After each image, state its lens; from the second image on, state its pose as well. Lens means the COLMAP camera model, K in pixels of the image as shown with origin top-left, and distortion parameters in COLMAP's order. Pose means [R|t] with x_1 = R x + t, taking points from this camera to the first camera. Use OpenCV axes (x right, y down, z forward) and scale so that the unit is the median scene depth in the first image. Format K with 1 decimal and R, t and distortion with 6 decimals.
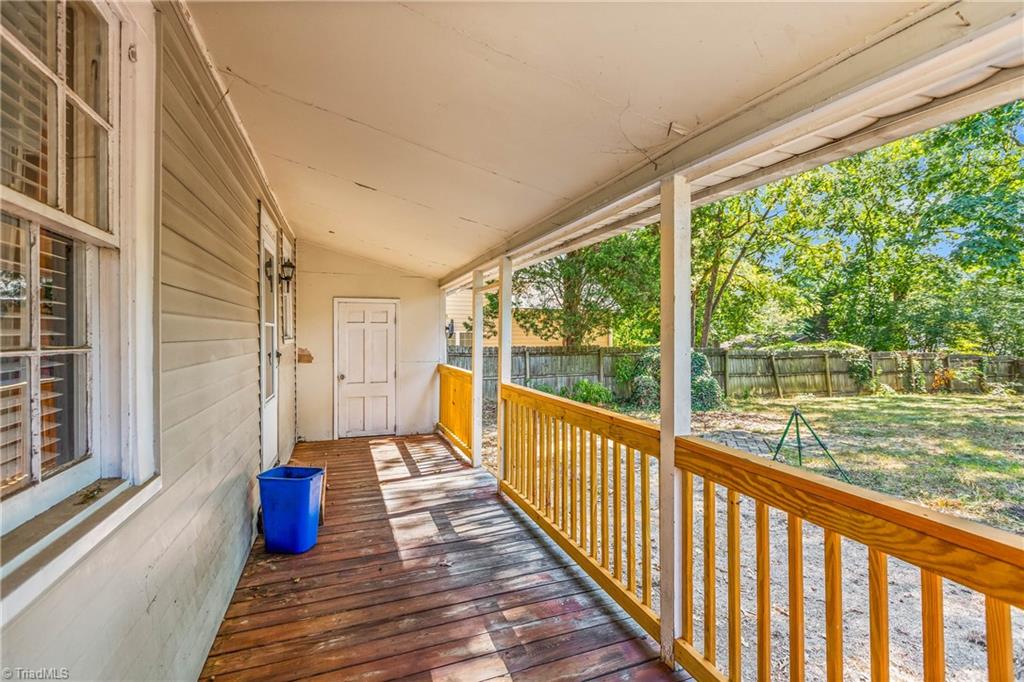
lens RADIAL K [[464.0, 0, 514.4], [0, 464.0, 334.3], [0, 0, 1]] dist [0.002084, -0.000956]
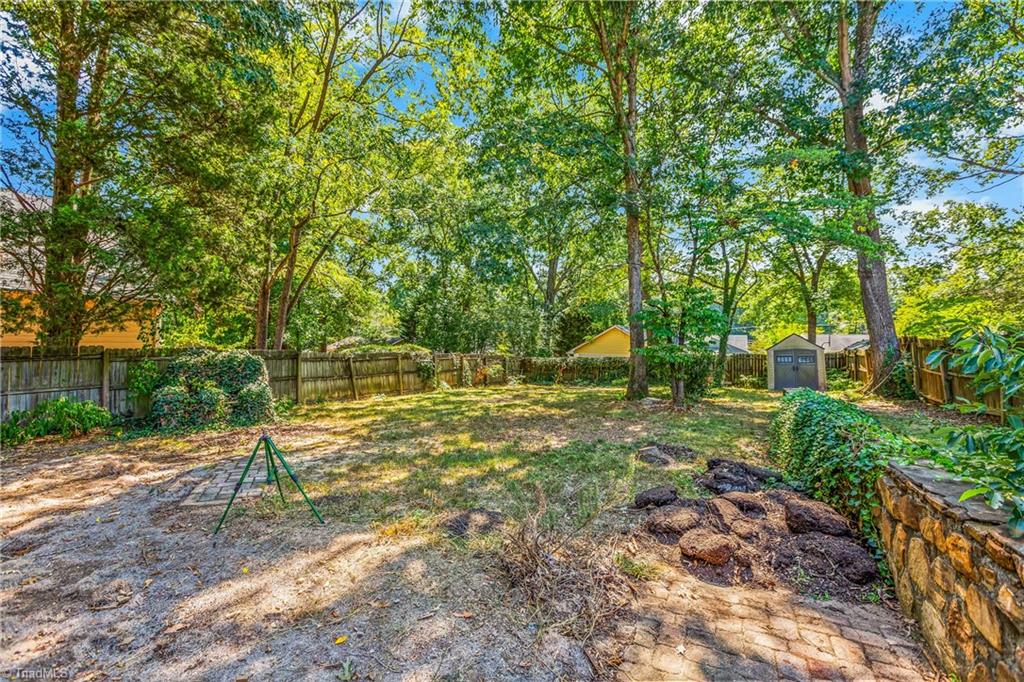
lens RADIAL K [[464.0, 0, 511.0], [0, 464.0, 341.8], [0, 0, 1]] dist [0.002084, -0.000956]
pose [[0.710309, 0.015493, 0.703720, 0.097506], [-0.025116, 0.999679, 0.003343, -0.000238], [-0.703442, -0.020049, 0.710470, 0.052506]]
